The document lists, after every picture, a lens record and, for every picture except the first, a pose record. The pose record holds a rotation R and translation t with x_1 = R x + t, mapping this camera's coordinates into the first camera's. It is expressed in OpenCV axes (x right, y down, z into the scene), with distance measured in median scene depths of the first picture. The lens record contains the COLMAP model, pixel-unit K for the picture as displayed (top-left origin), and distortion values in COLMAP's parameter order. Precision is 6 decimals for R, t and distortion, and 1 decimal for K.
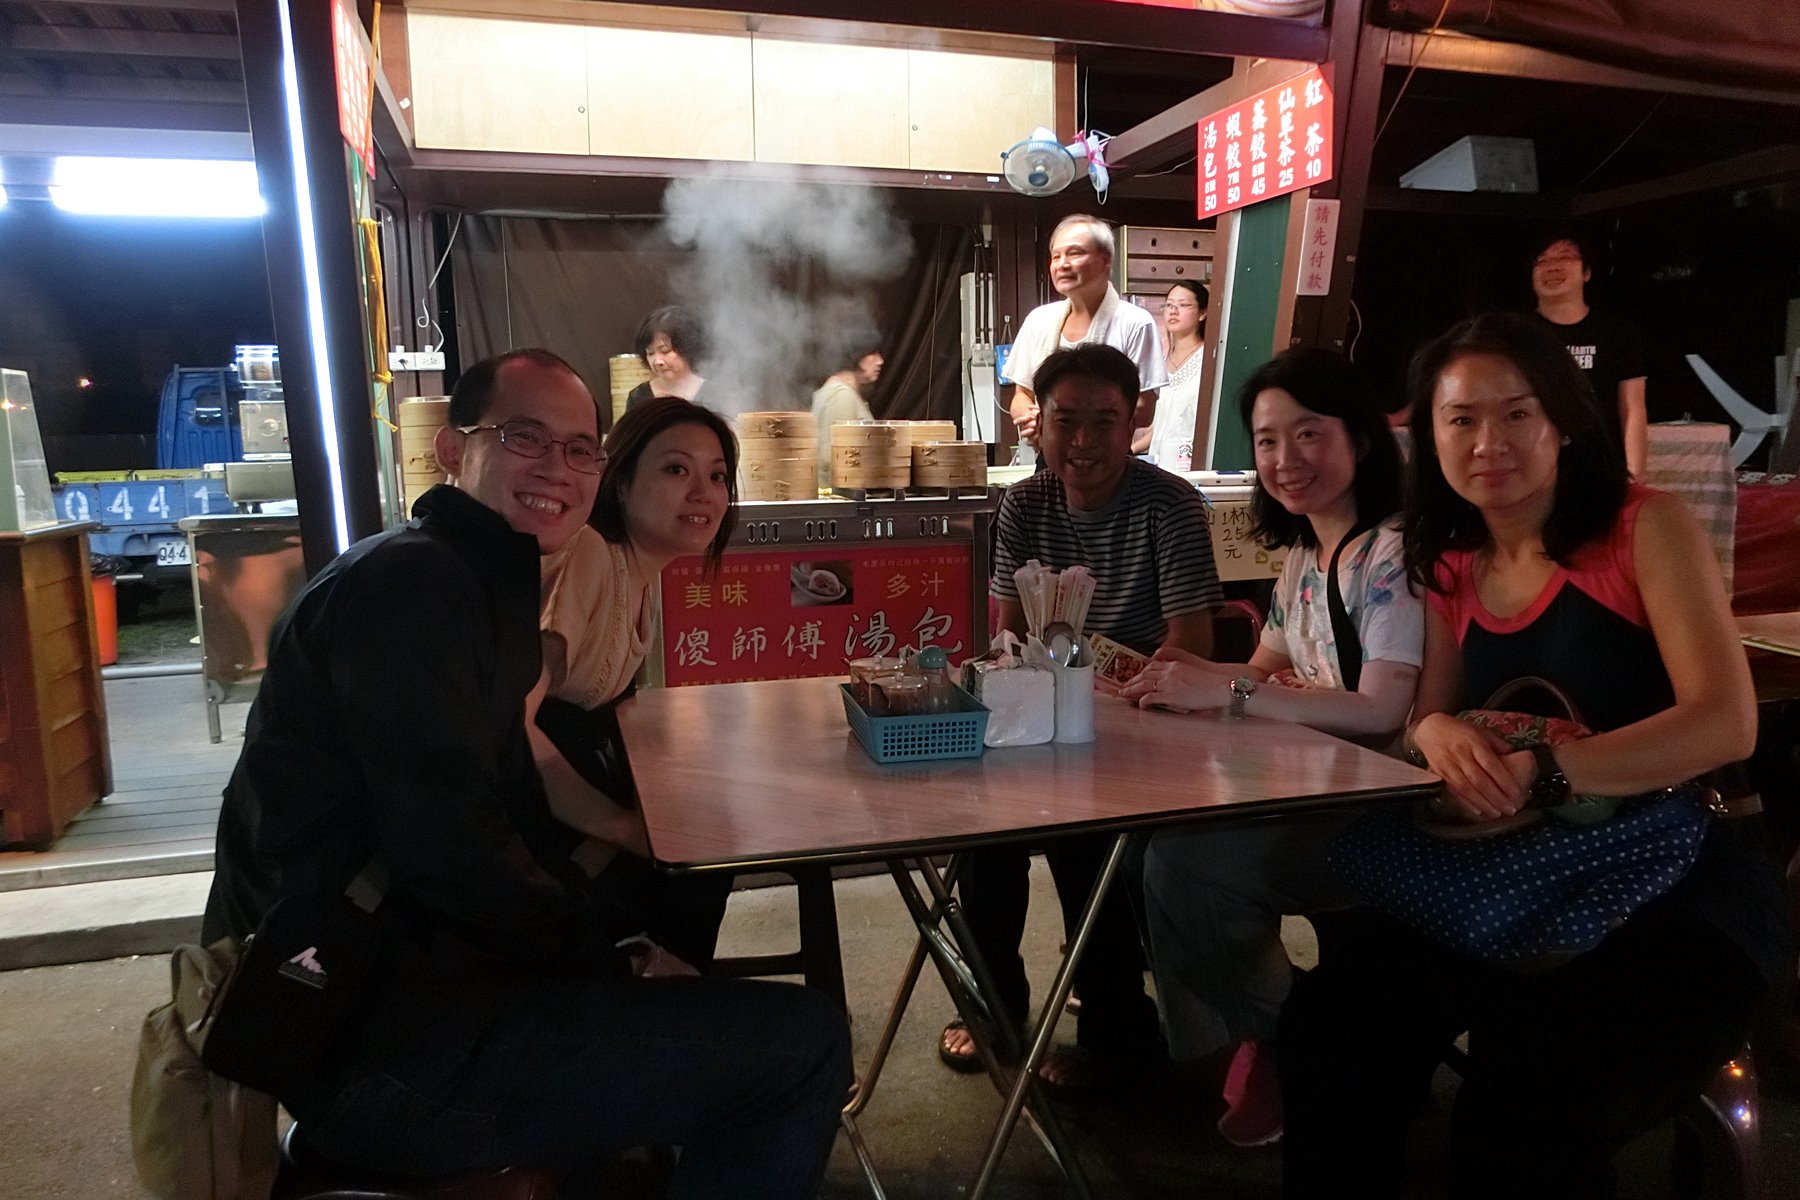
lens RADIAL K [[1341.5, 0, 914.0], [0, 1341.5, 606.0], [0, 0, 1]] dist [-0.056791, 0.039960]
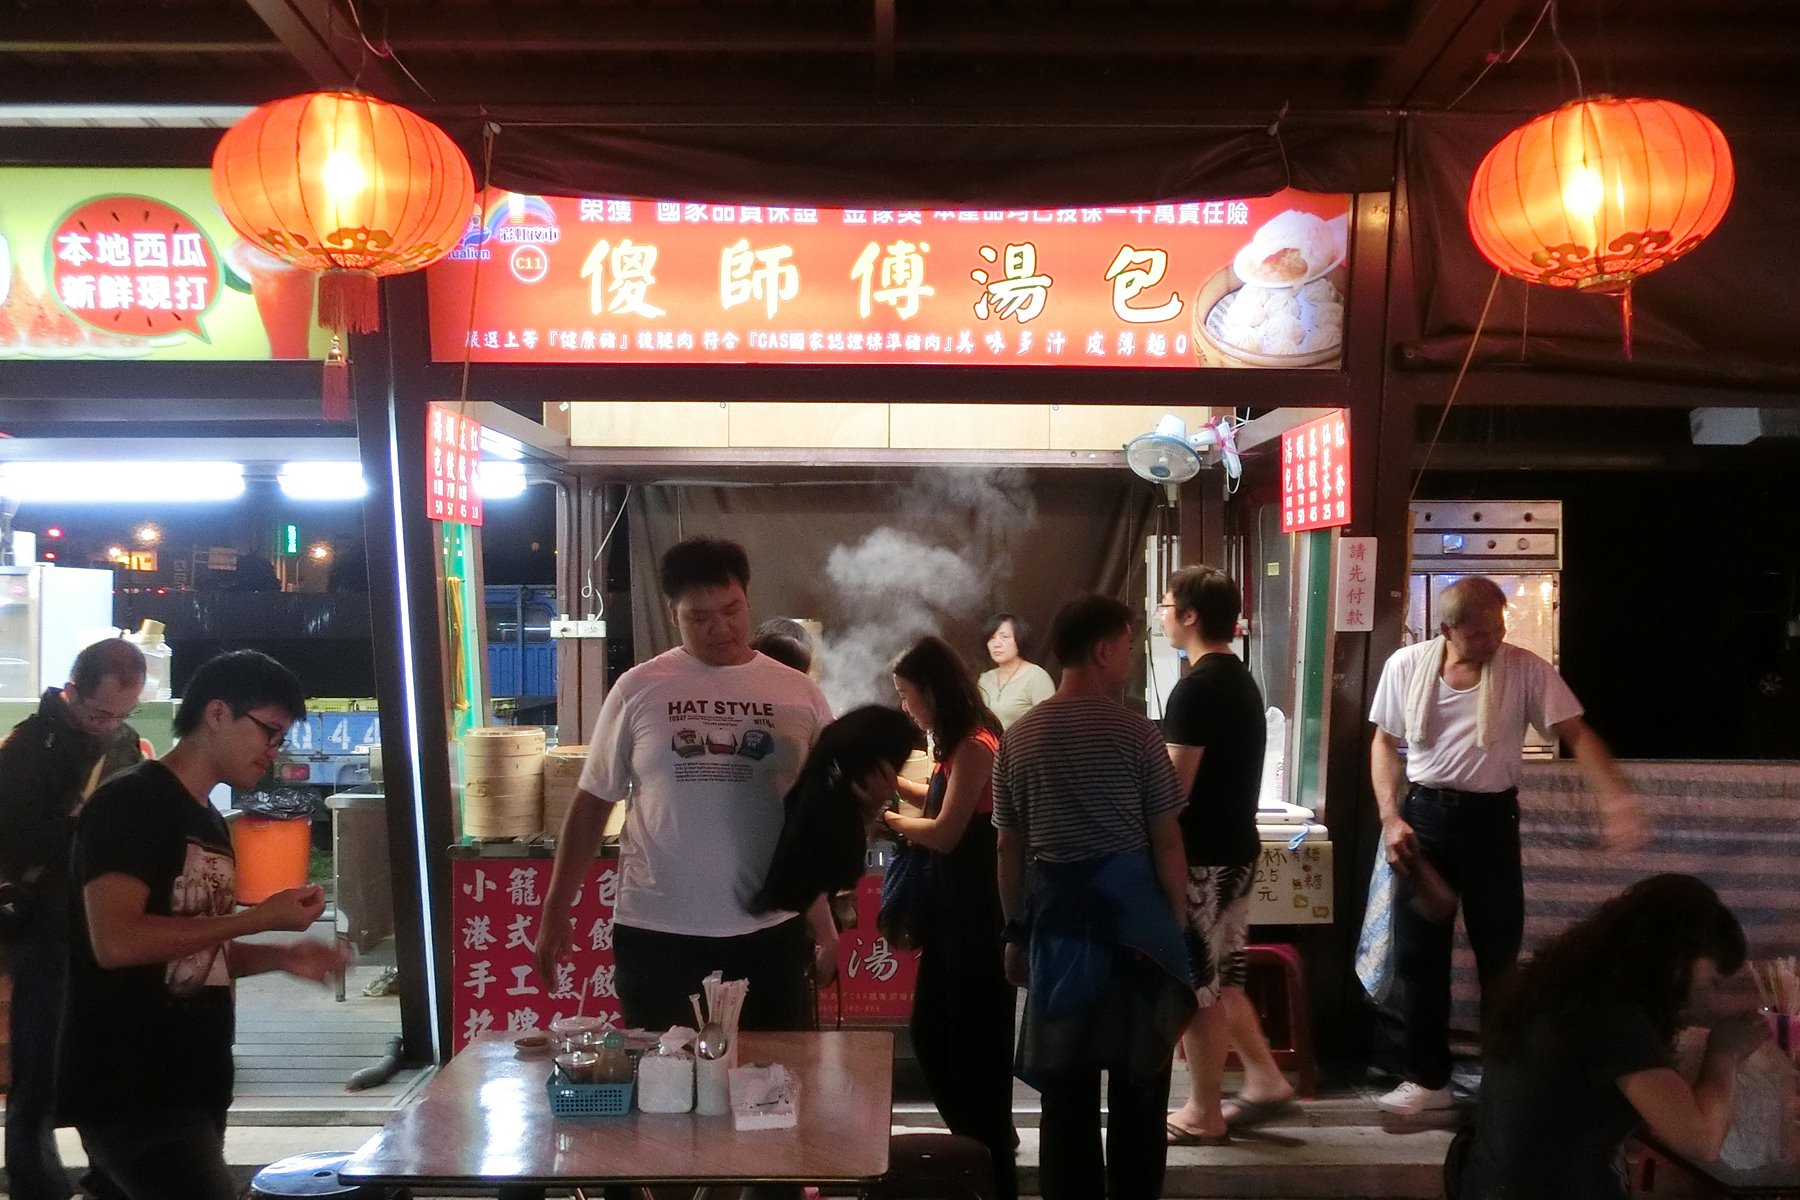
lens RADIAL K [[1759.0, 0, 898.8], [0, 1759.0, 518.2], [0, 0, 1]] dist [-0.050870, 0.012791]
pose [[0.956704, 0.008202, -0.290948, 0.277757], [-0.054574, 0.986930, -0.151628, -0.081100], [0.285902, 0.160942, 0.944647, -0.246831]]
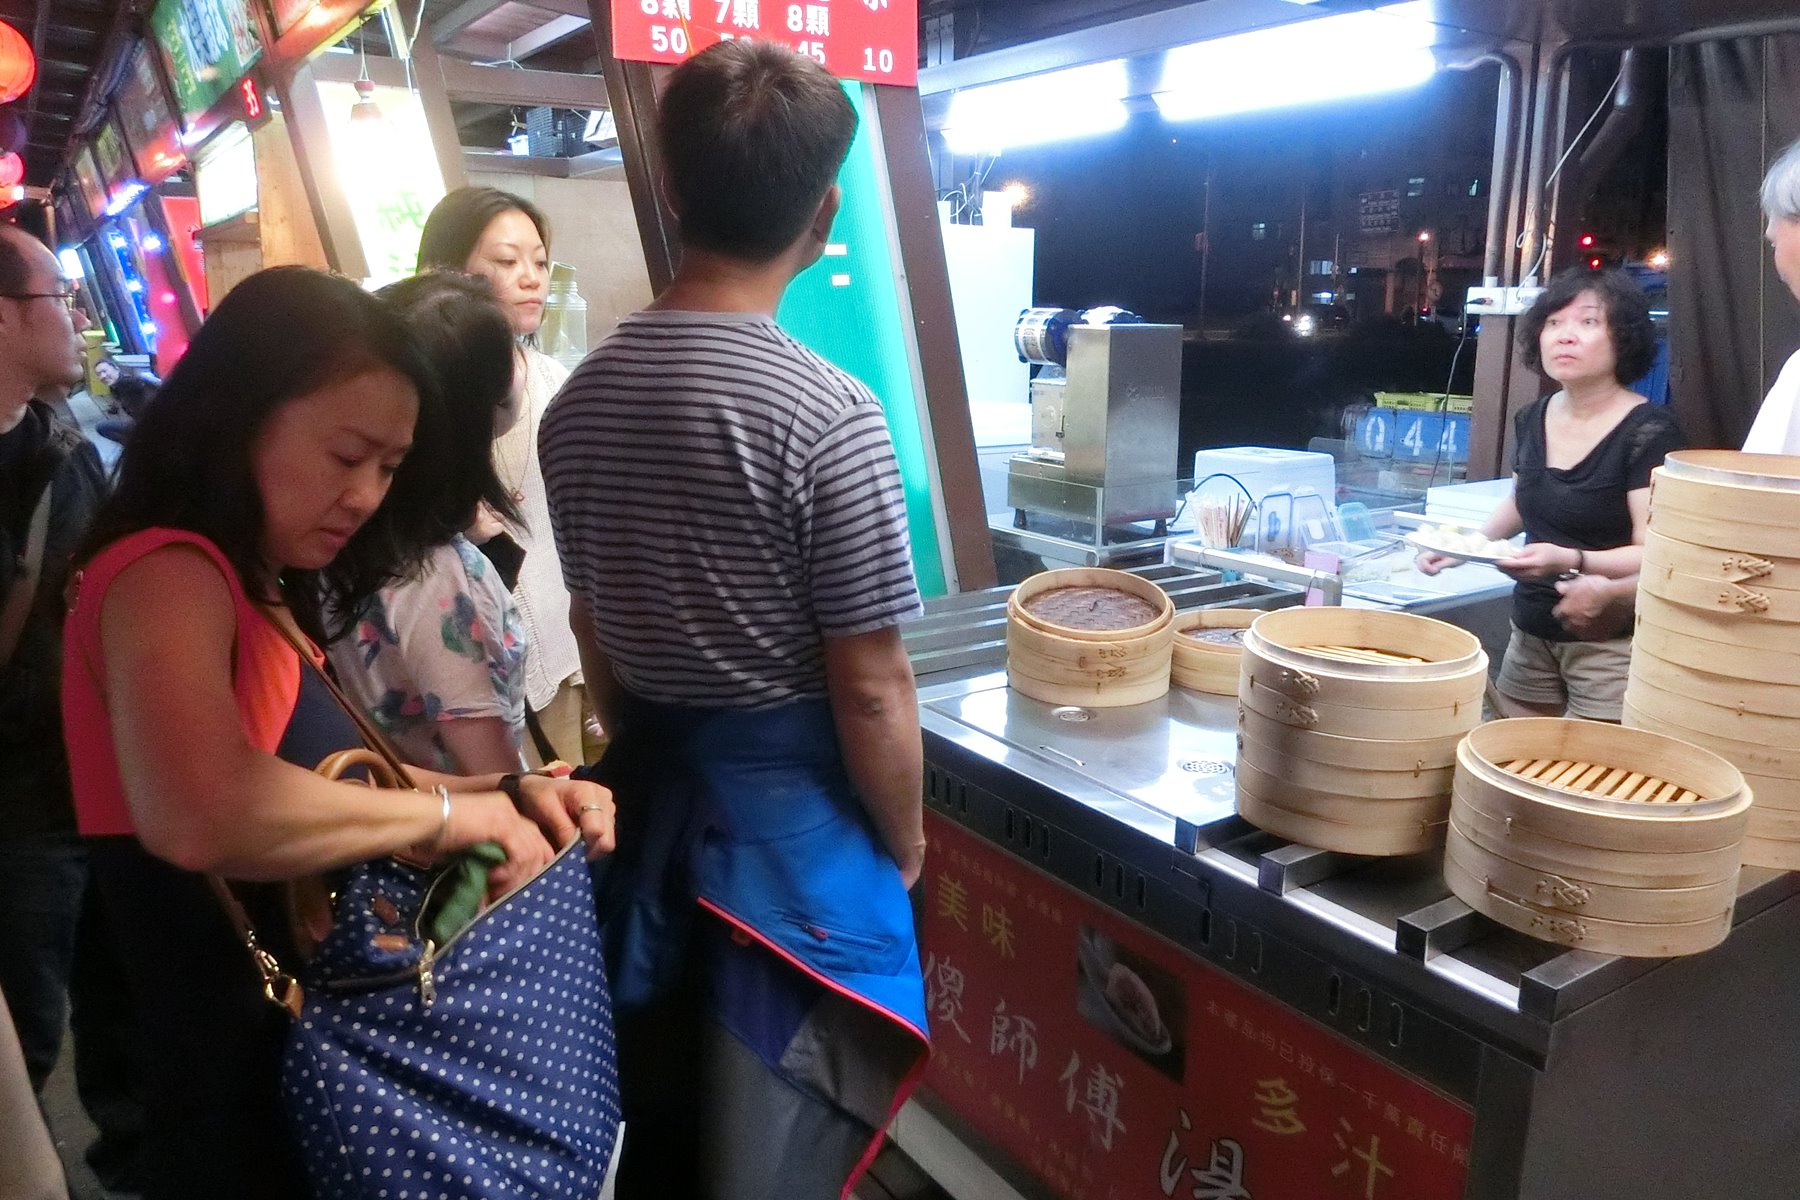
lens RADIAL K [[1341.5, 0, 914.0], [0, 1341.5, 606.0], [0, 0, 1]] dist [-0.056791, 0.039960]
pose [[0.290448, 0.237797, -0.926873, 0.183692], [-0.126830, 0.969650, 0.209028, -0.148213], [0.948448, 0.056844, 0.311792, 0.572473]]
